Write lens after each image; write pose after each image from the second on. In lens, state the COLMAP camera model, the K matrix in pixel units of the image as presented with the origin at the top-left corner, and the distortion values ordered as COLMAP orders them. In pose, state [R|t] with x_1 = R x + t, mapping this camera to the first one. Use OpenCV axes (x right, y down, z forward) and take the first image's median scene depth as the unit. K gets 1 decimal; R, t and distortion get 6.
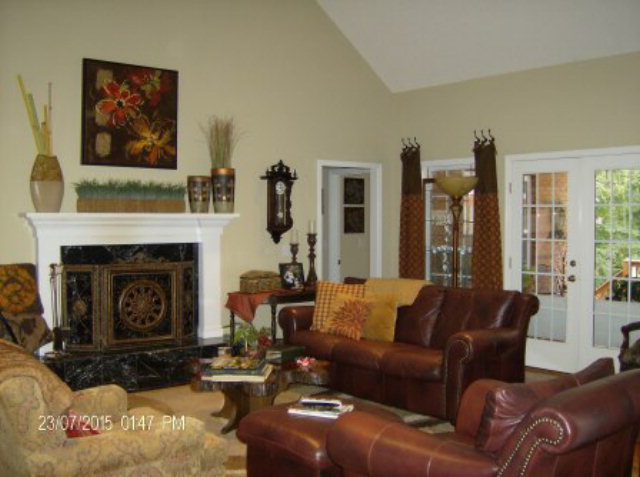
lens RADIAL K [[725.2, 0, 320.0], [0, 725.2, 238.5], [0, 0, 1]] dist [-0.179731, 0.163933]
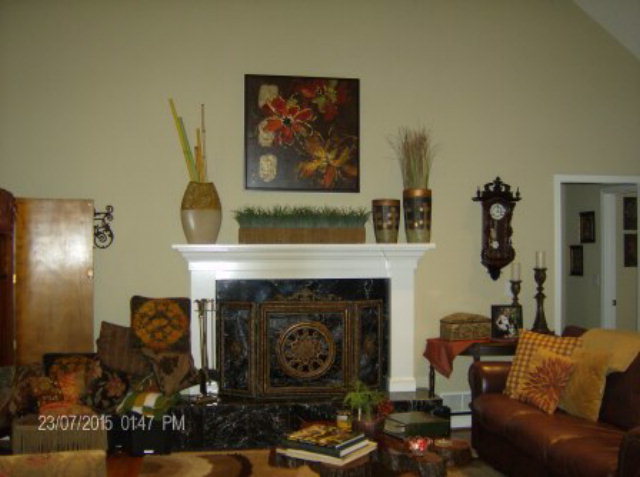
lens RADIAL K [[725.2, 0, 320.0], [0, 725.2, 238.5], [0, 0, 1]] dist [-0.179731, 0.163933]
pose [[0.860552, -0.010332, -0.509257, 0.205512], [-0.010442, 0.999226, -0.037917, -0.008001], [0.509255, 0.037947, 0.859779, 0.239030]]
